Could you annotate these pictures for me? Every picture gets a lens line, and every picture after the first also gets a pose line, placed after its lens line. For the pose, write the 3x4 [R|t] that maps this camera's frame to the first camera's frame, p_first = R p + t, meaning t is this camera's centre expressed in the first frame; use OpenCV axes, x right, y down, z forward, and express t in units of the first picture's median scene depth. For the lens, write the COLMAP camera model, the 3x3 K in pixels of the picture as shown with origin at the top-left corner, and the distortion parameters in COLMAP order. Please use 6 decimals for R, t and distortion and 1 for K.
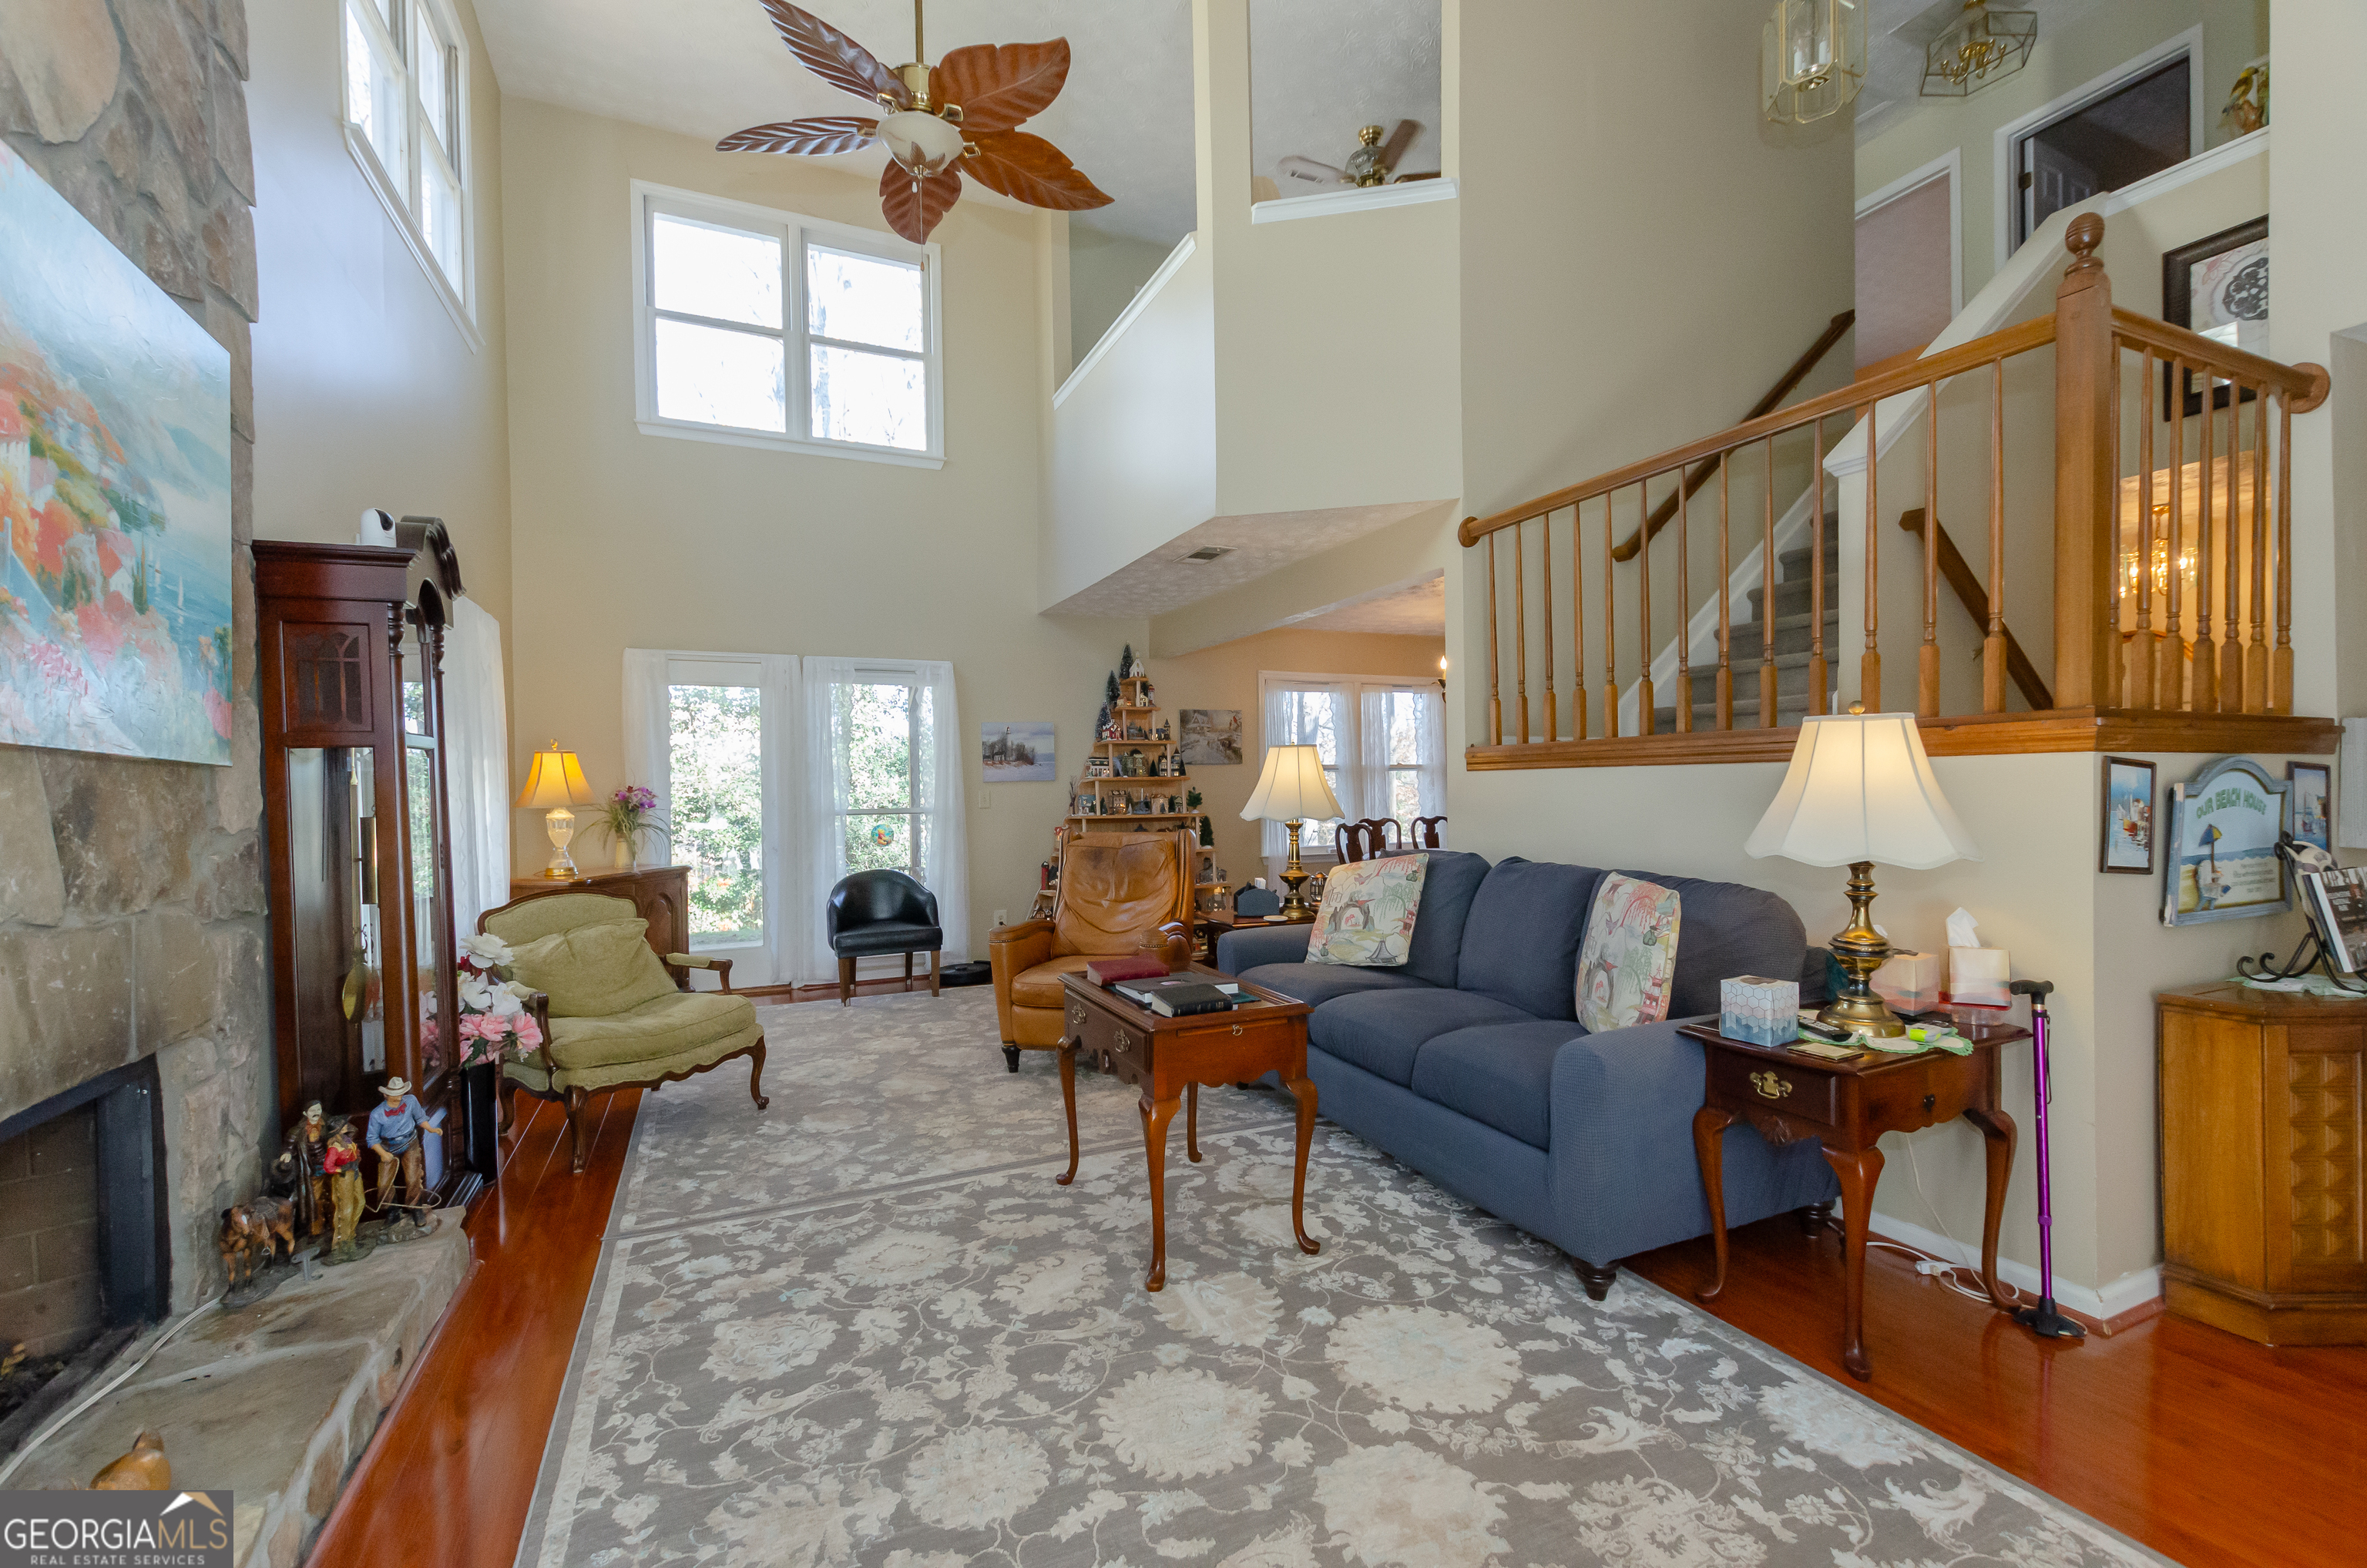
lens RADIAL K [[1013.2, 0, 1178.6], [0, 1013.2, 799.6], [0, 0, 1]] dist [0.002175, 0.000005]
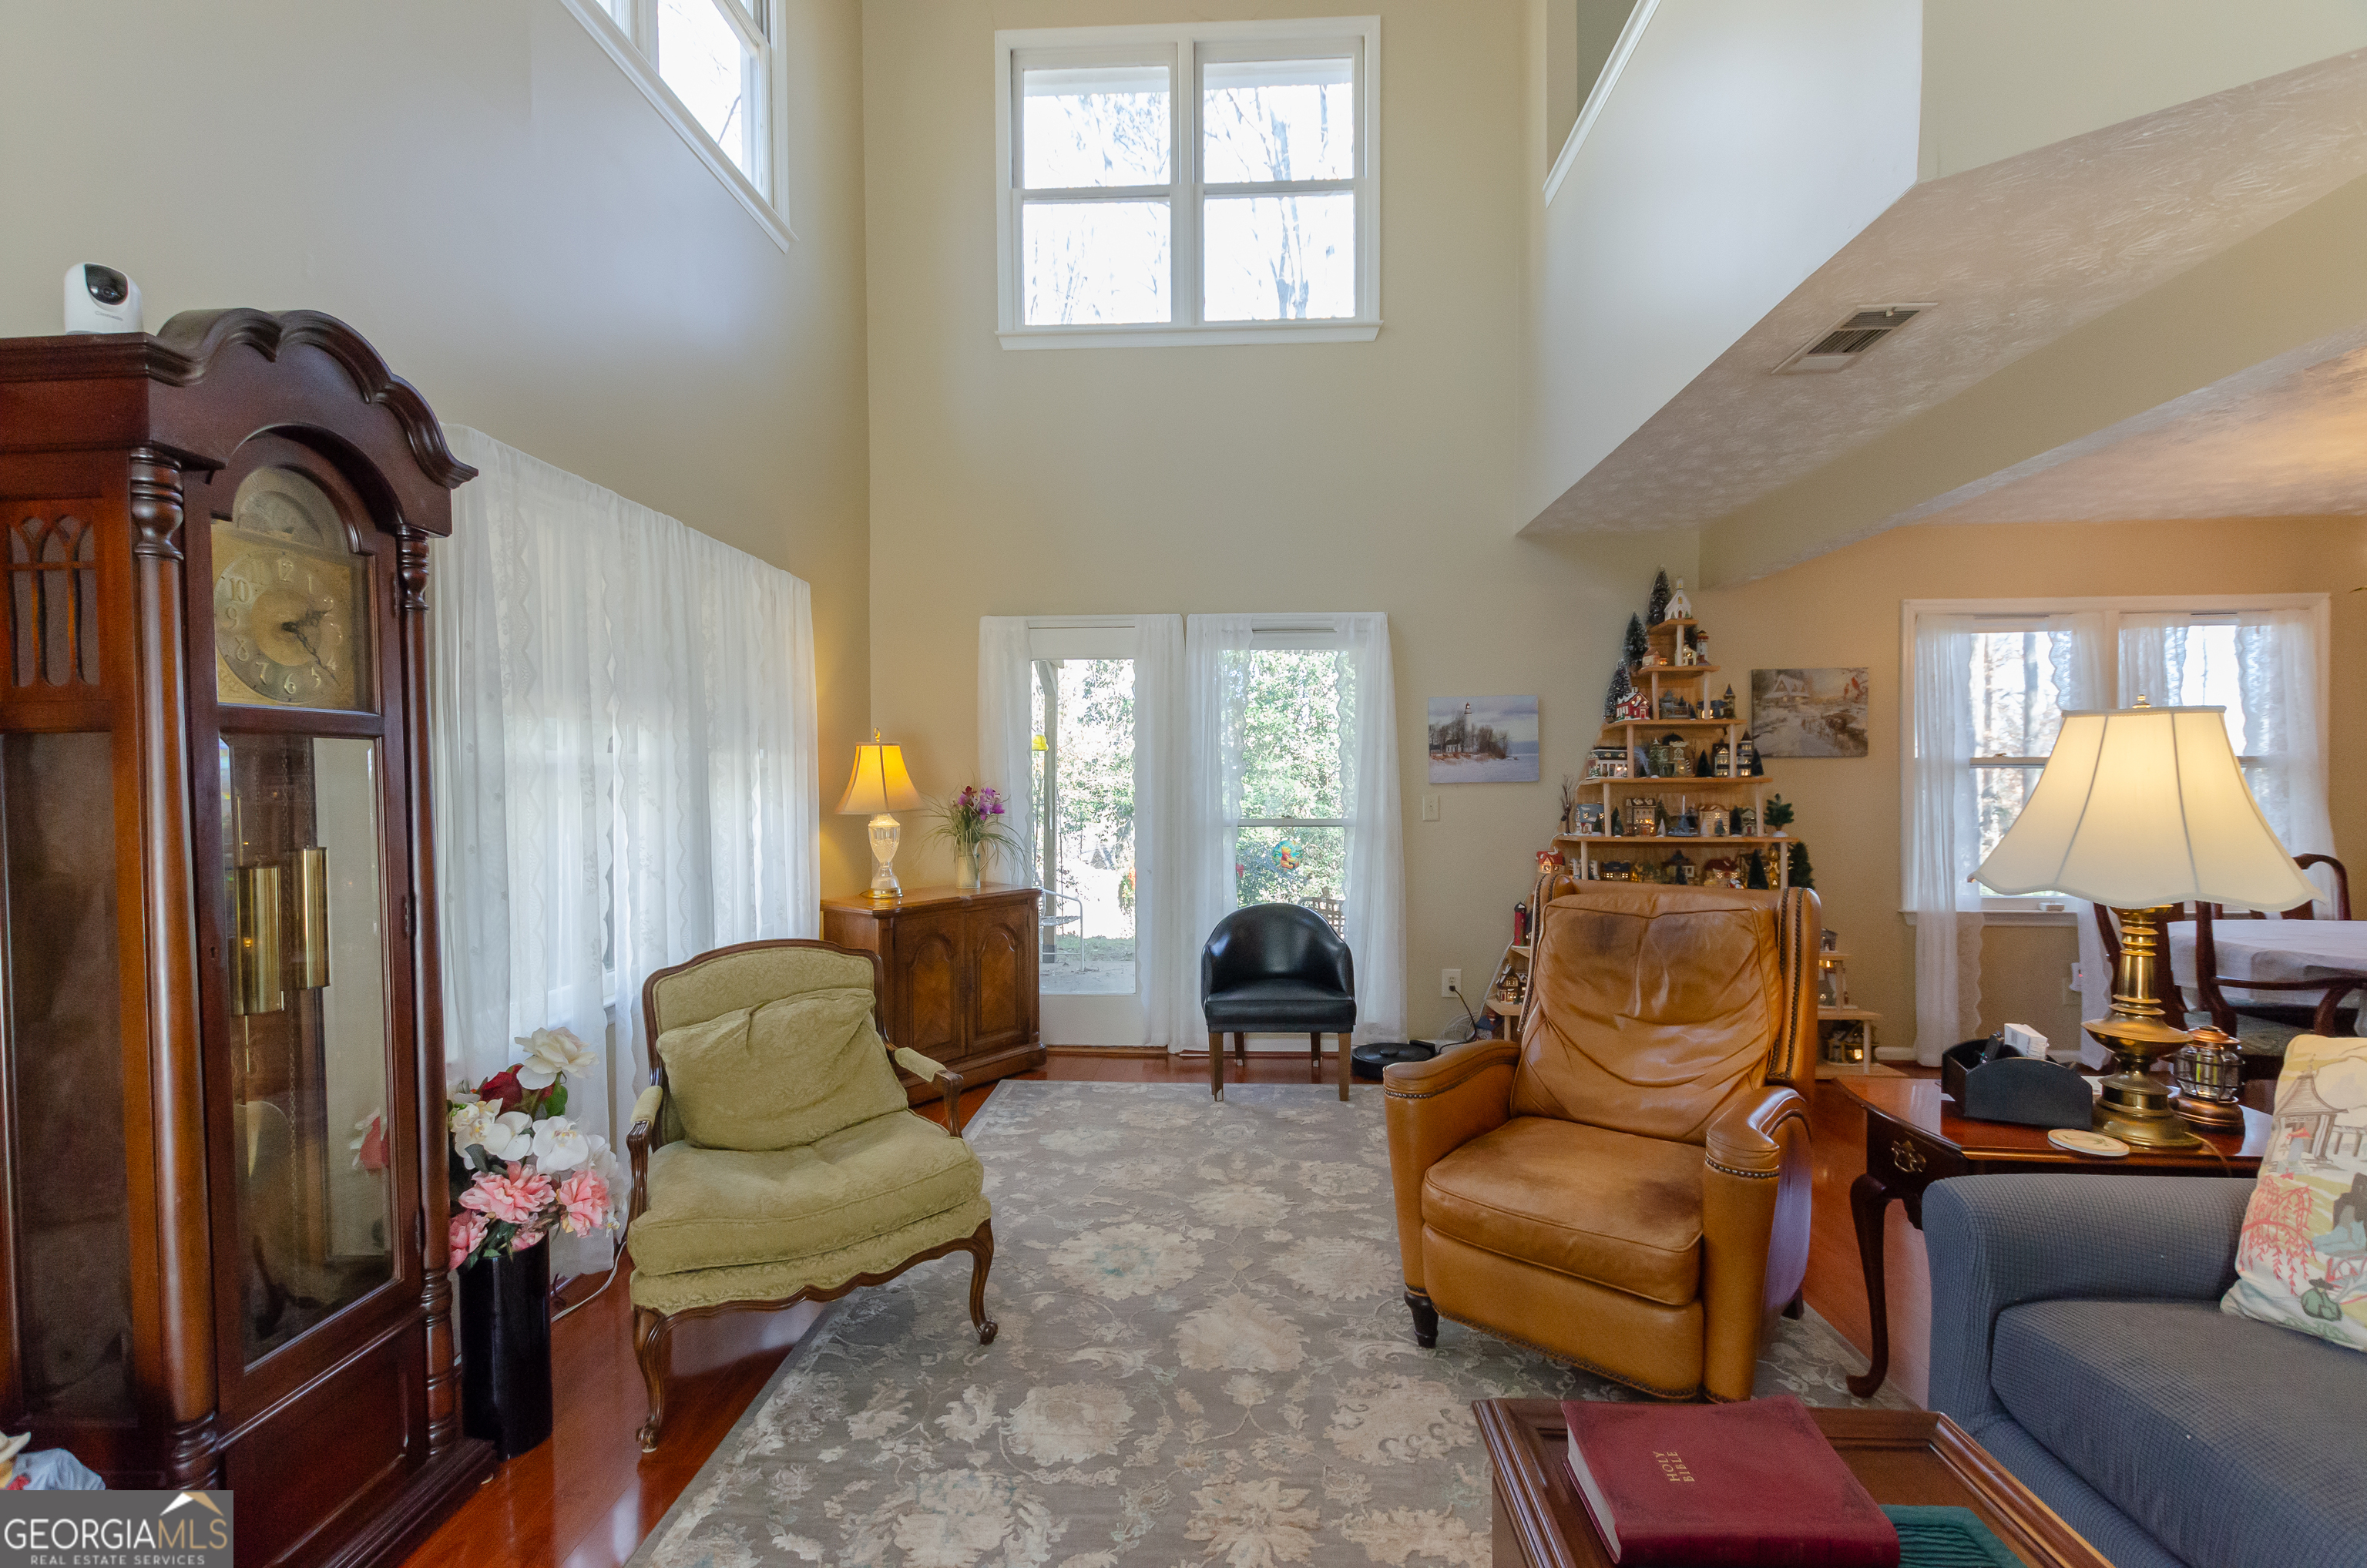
lens RADIAL K [[1013.2, 0, 1178.6], [0, 1013.2, 799.6], [0, 0, 1]] dist [0.002175, 0.000005]
pose [[0.887791, 0.017152, -0.459928, -0.027908], [-0.013803, 0.999848, 0.010644, -0.012247], [0.460041, -0.003101, 0.887892, 0.330295]]
